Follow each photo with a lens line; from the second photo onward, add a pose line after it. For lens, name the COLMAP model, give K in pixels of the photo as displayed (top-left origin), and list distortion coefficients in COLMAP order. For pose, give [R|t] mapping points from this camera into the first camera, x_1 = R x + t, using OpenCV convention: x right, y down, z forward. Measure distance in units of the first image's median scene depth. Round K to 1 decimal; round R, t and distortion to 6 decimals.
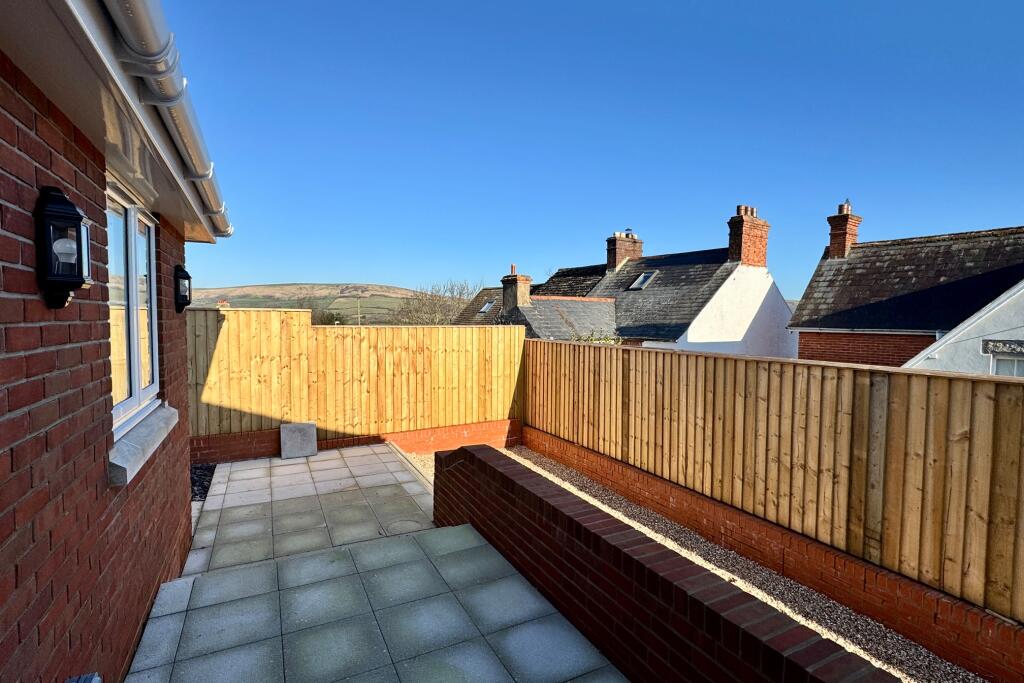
lens RADIAL K [[492.9, 0, 512.0], [0, 492.9, 341.5], [0, 0, 1]] dist [-0.000233, -0.000036]
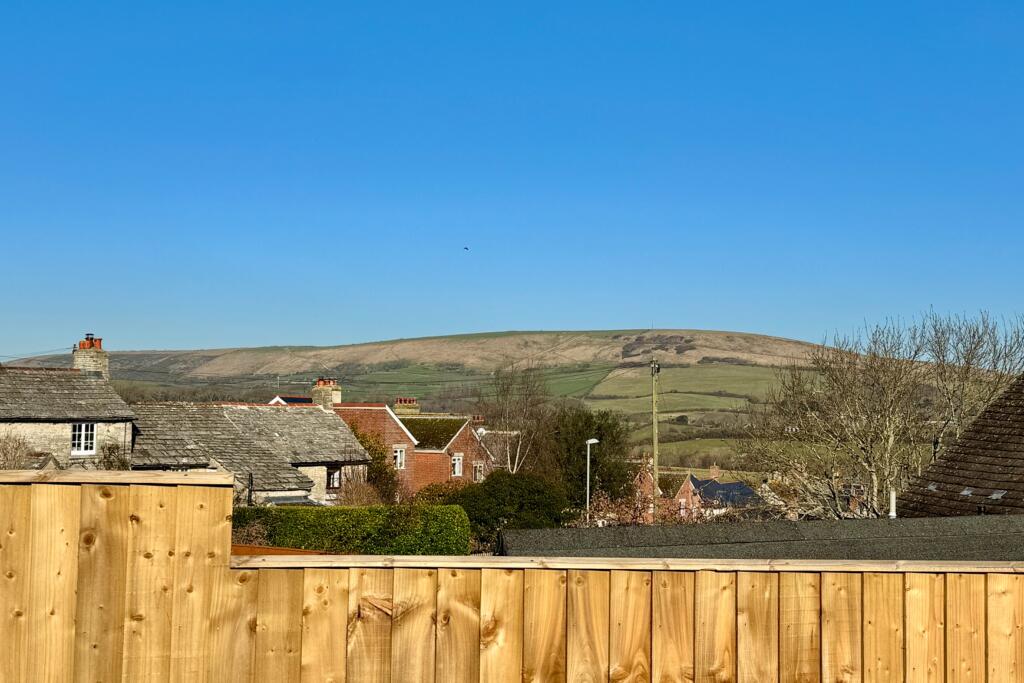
lens RADIAL K [[1384.5, 0, 512.0], [0, 1384.5, 341.5], [0, 0, 1]] dist [0.205631, 0.001466]
pose [[0.915824, -0.013566, -0.401352, -0.075565], [-0.029110, 0.994557, -0.100040, -0.058500], [0.400524, 0.103303, 0.910444, 0.485283]]
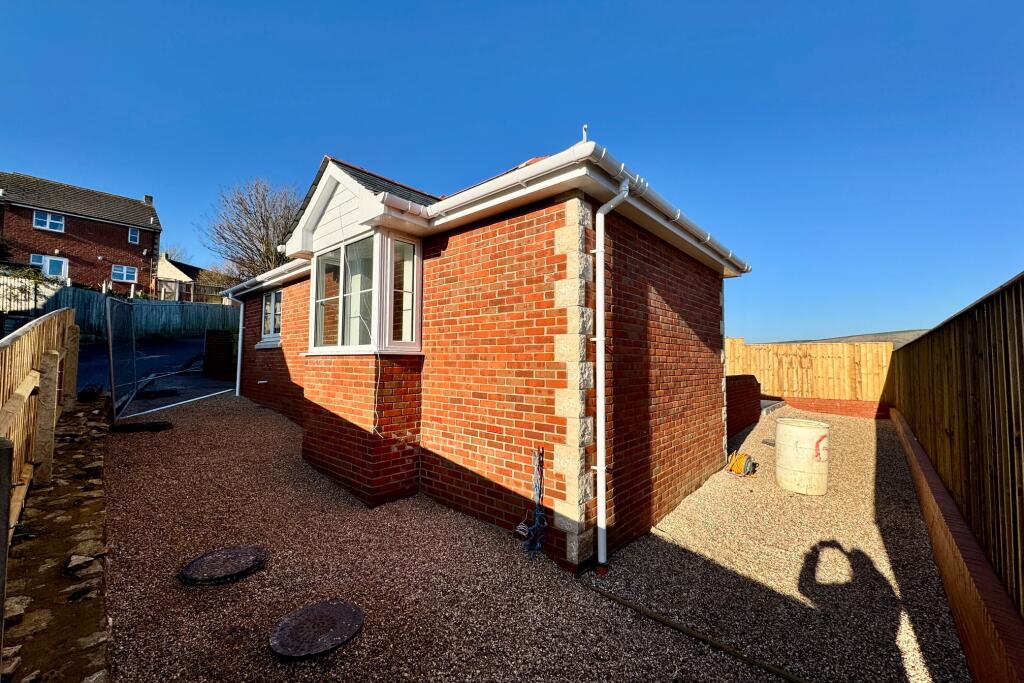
lens RADIAL K [[404.5, 0, 512.0], [0, 404.5, 341.5], [0, 0, 1]] dist [-0.000186, -0.000024]
pose [[0.370330, -0.054159, -0.927320, 0.874945], [-0.055527, 0.995223, -0.080299, 0.153507], [0.927239, 0.081229, 0.365553, -0.654653]]
